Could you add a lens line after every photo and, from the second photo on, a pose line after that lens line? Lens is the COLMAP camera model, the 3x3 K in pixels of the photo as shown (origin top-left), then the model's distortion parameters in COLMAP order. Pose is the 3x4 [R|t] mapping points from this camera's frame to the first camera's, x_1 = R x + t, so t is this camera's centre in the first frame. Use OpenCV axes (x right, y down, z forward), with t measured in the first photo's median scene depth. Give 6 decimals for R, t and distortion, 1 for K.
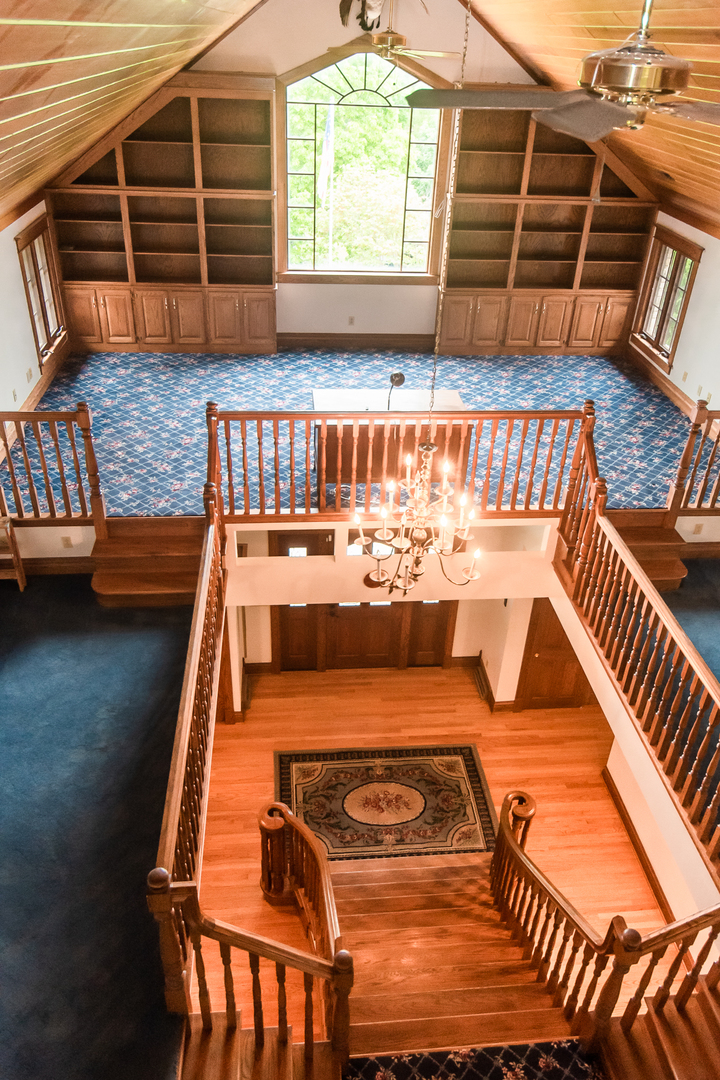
lens RADIAL K [[783.3, 0, 361.3], [0, 783.3, 533.5], [0, 0, 1]] dist [-0.009636, 0.000739]
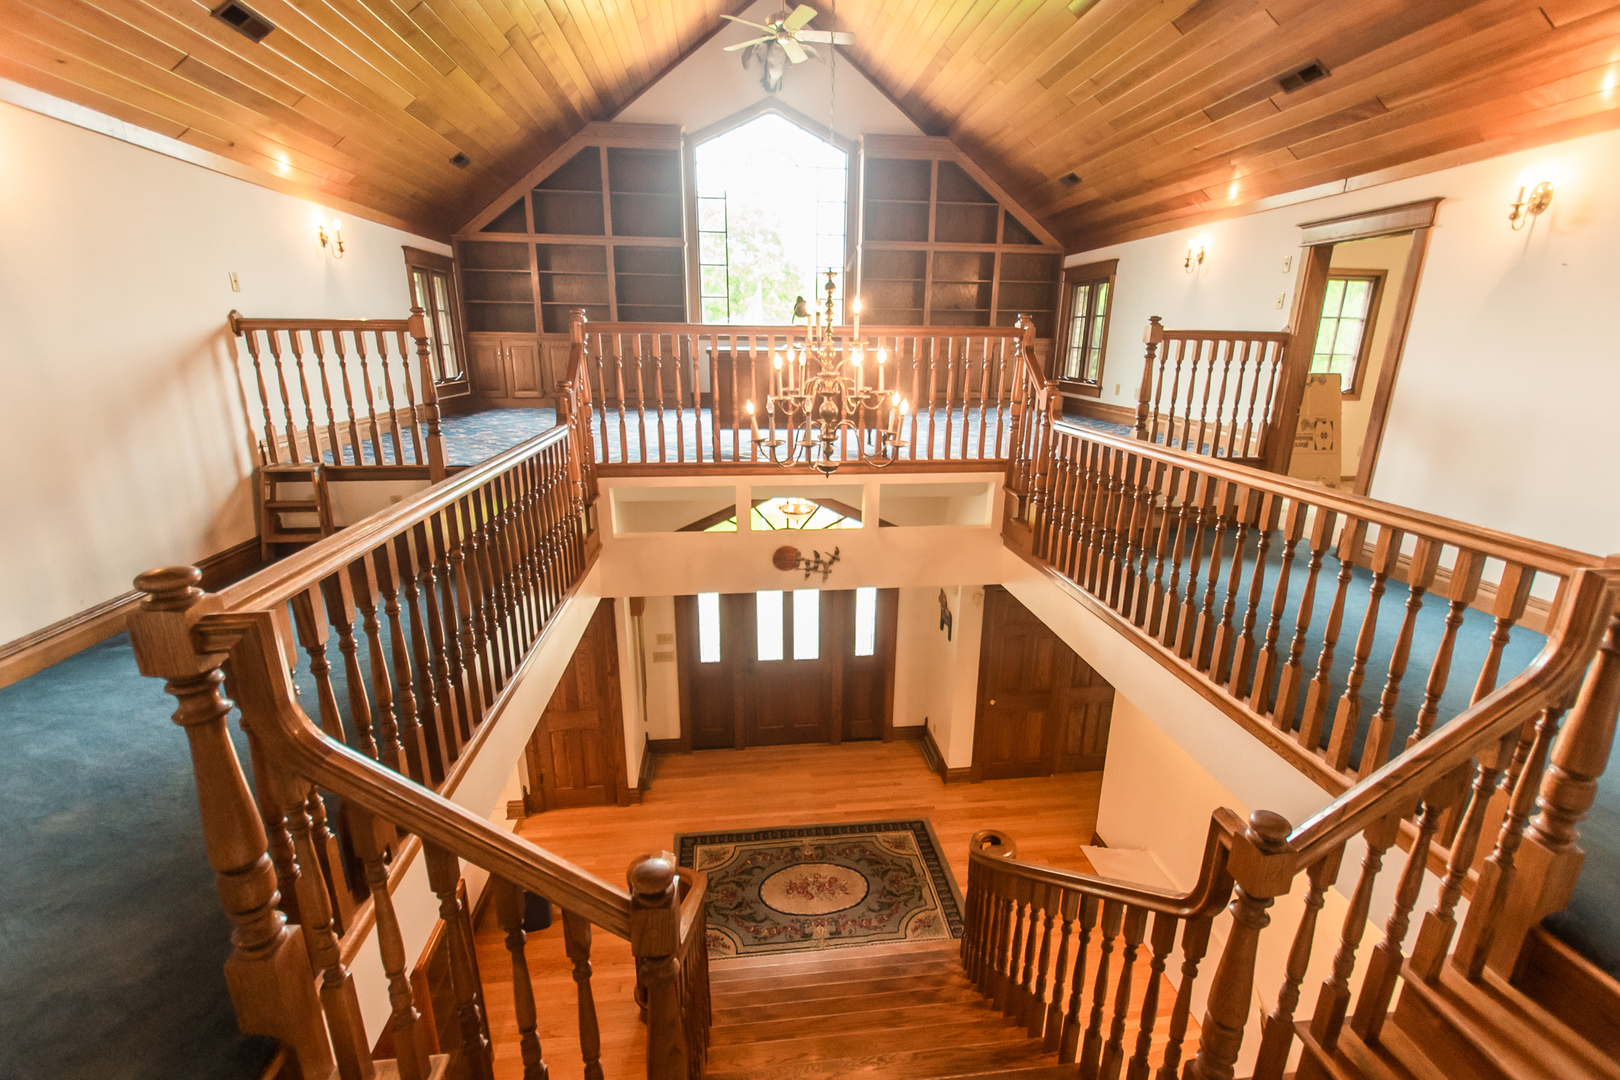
lens RADIAL K [[707.1, 0, 813.7], [0, 707.1, 546.8], [0, 0, 1]] dist [-0.001800, -0.000802]
pose [[0.999291, -0.035182, 0.013385, 0.030022], [0.037498, 0.961477, -0.272316, 0.203243], [-0.003289, 0.272625, 0.962115, 0.236938]]
